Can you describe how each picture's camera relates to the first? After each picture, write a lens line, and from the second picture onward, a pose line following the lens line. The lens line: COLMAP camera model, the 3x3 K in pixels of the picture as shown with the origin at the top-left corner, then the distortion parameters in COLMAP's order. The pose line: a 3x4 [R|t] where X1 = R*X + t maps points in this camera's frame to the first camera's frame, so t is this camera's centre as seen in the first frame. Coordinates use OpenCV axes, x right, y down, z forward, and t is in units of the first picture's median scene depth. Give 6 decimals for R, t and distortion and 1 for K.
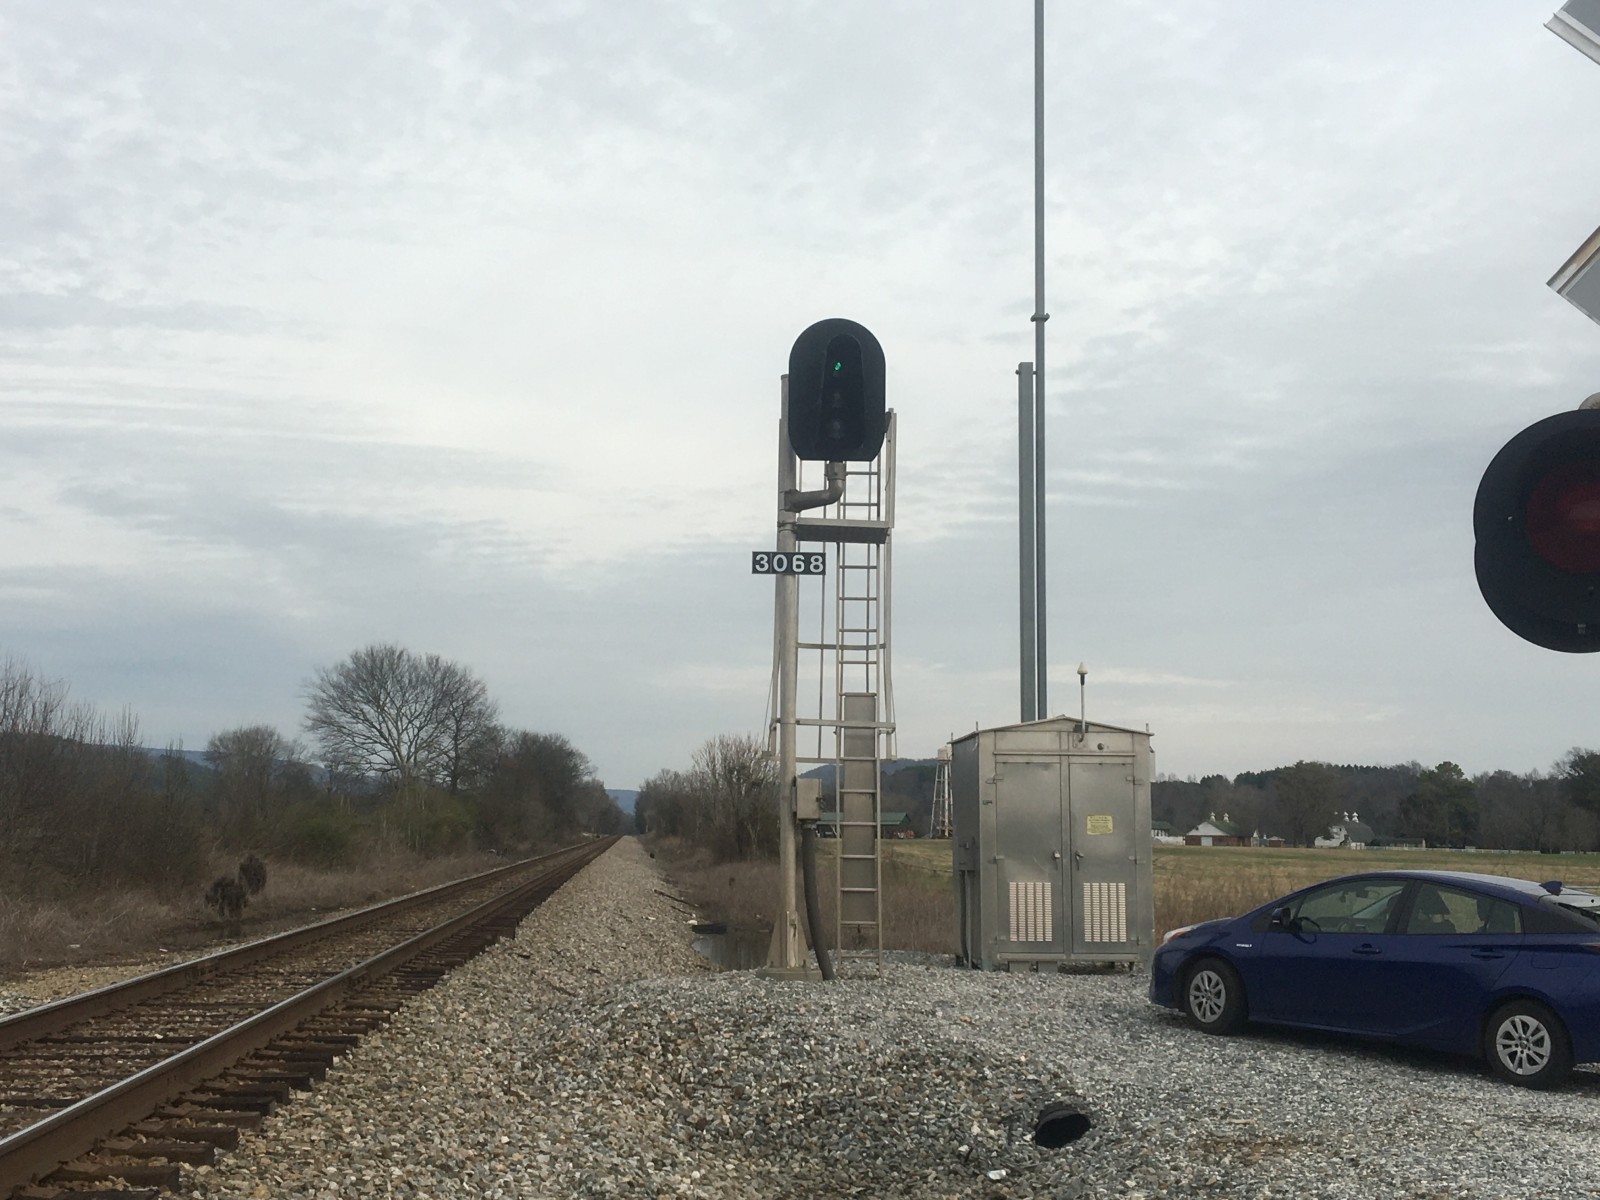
lens RADIAL K [[2051.8, 0, 800.0], [0, 2051.8, 600.0], [0, 0, 1]] dist [0.140657, -0.341856]
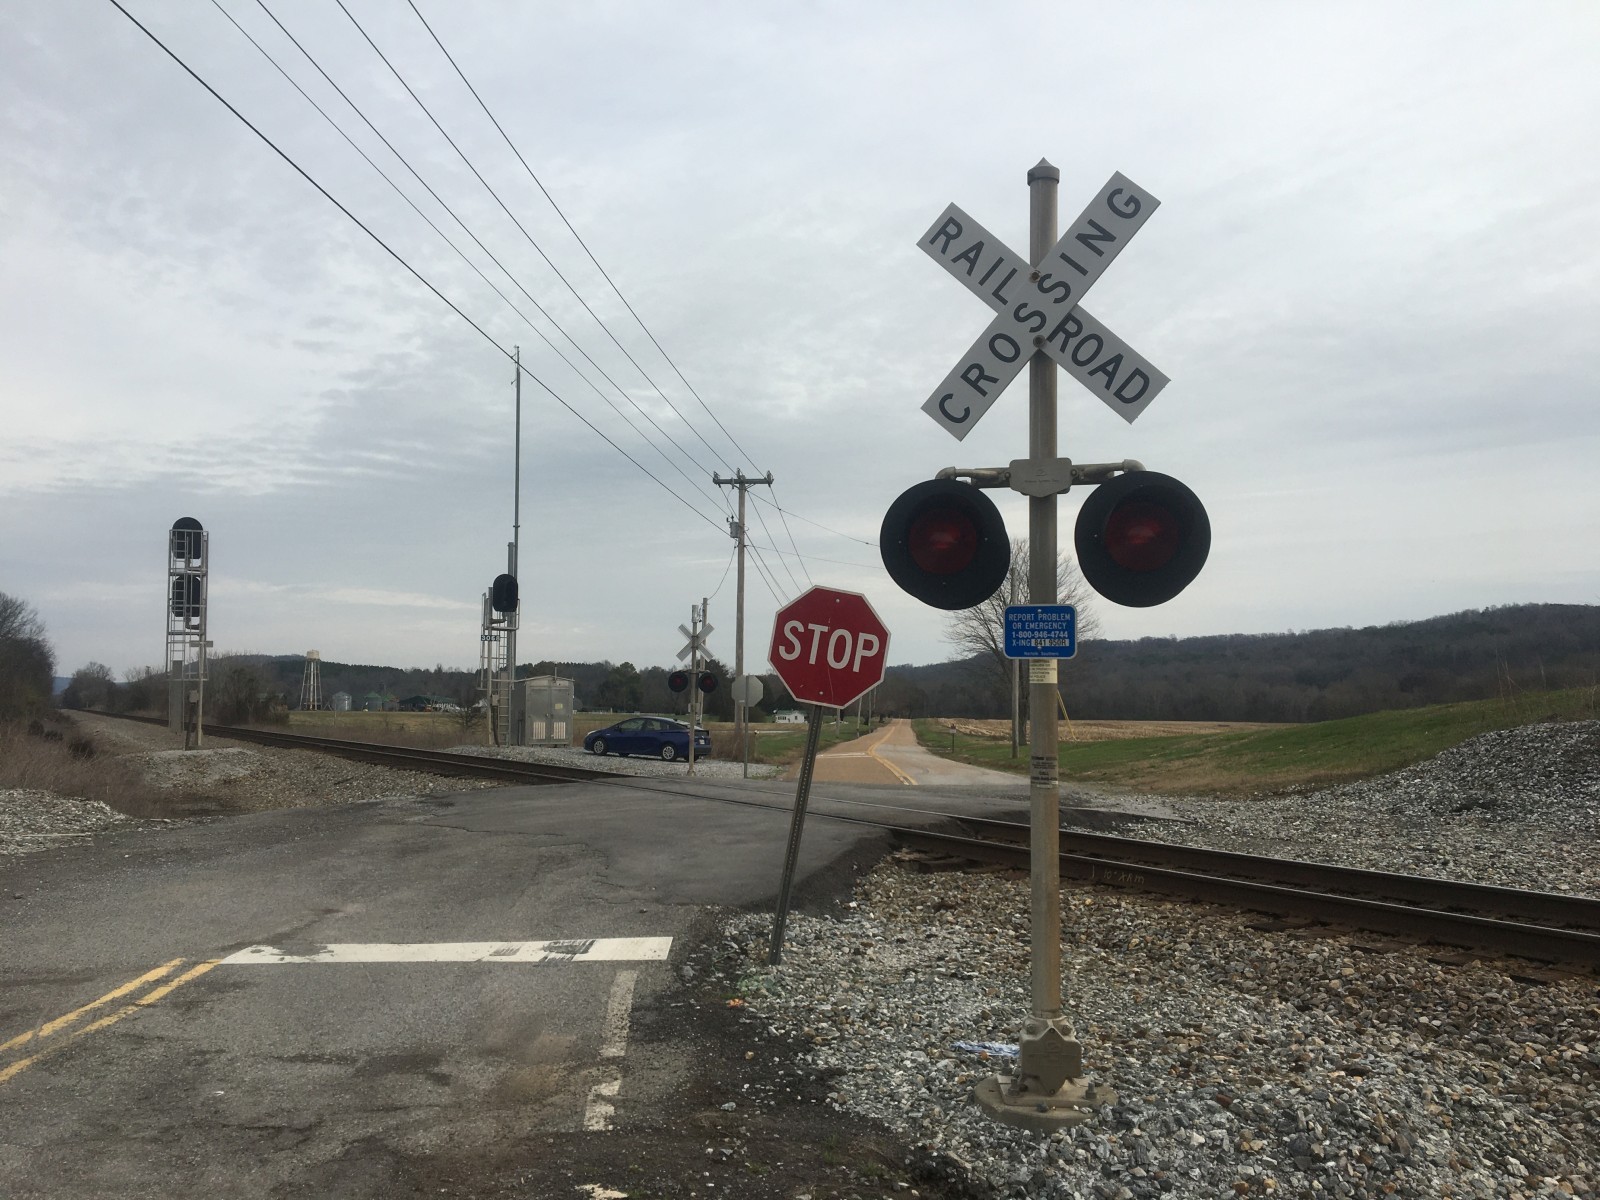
lens RADIAL K [[1370.0, 0, 800.0], [0, 1370.0, 600.0], [0, 0, 1]] dist [0.078868, -0.095860]
pose [[0.910761, 0.029236, 0.411898, -0.521033], [-0.044131, 0.998669, 0.026696, -0.177682], [-0.410569, -0.042491, 0.910839, -1.506121]]
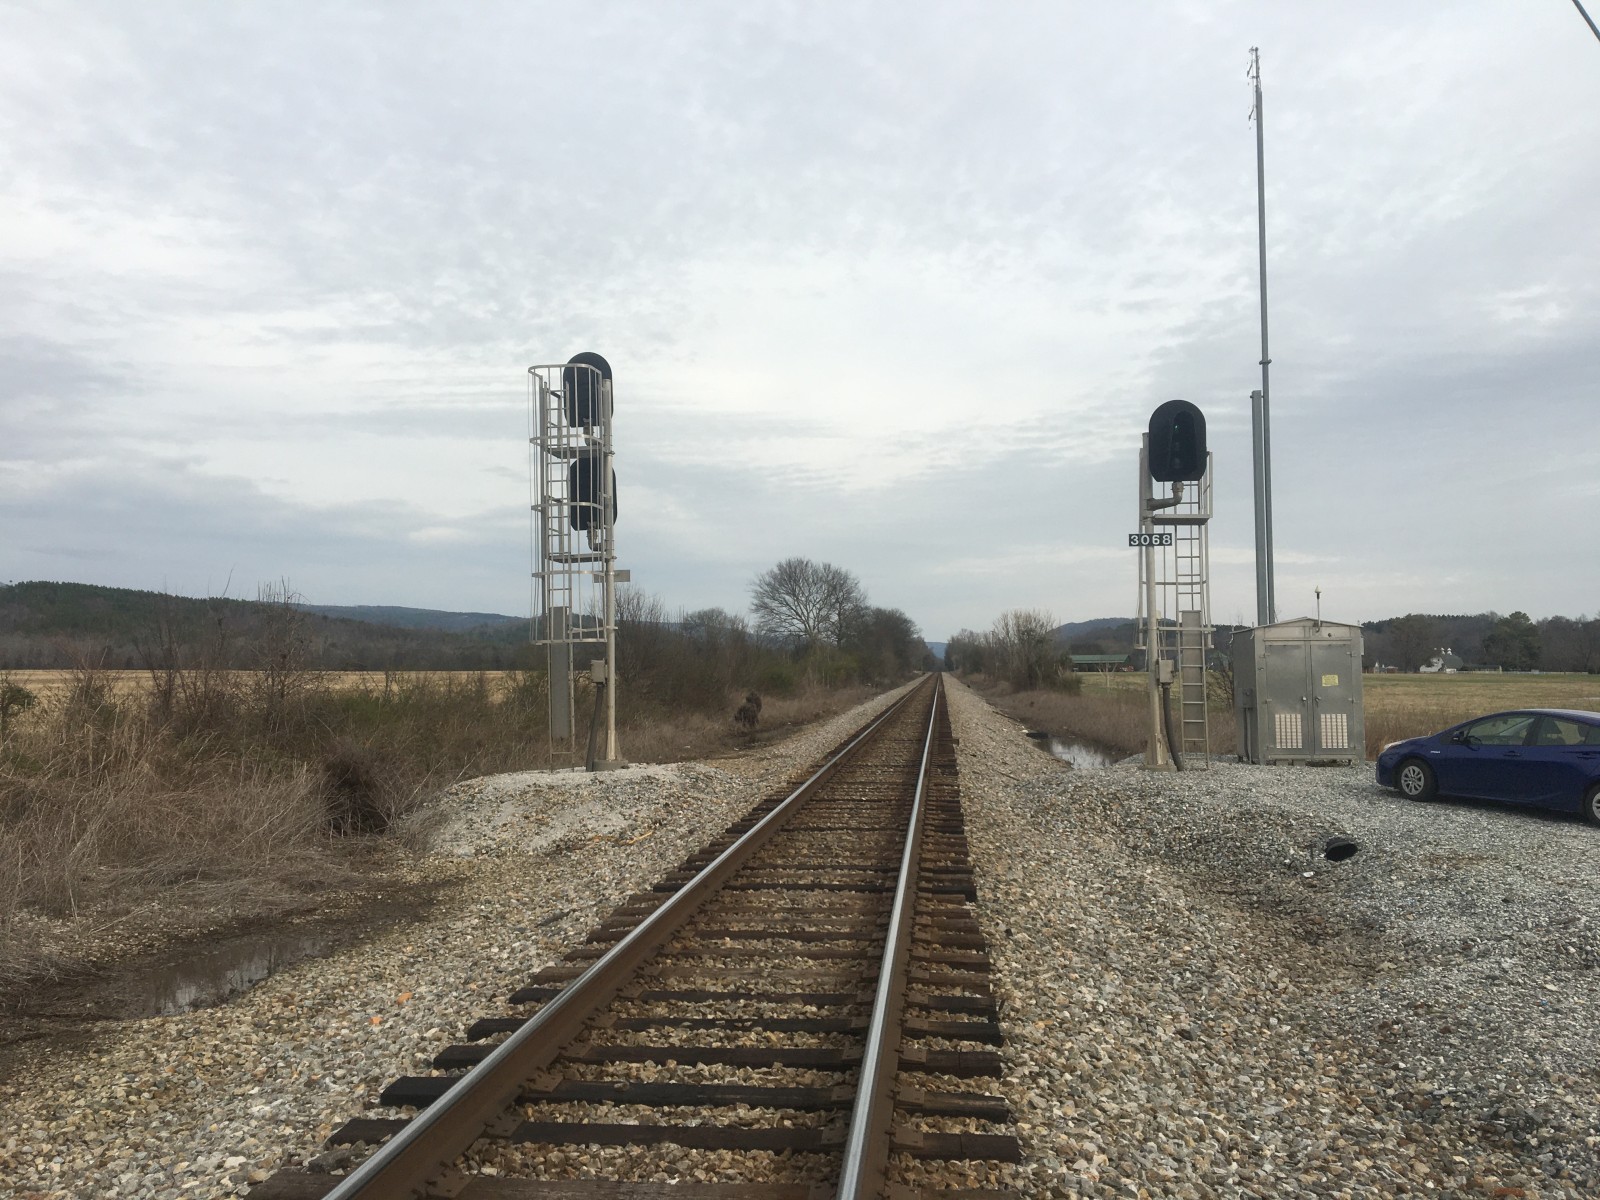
lens RADIAL K [[1333.5, 0, 781.5], [0, 1333.5, 598.2], [0, 0, 1]] dist [0.058240, -0.101115]
pose [[0.980203, -0.026860, -0.196166, -0.090852], [0.038392, 0.997736, 0.055223, -0.043247], [0.194238, -0.061661, 0.979014, -0.198690]]
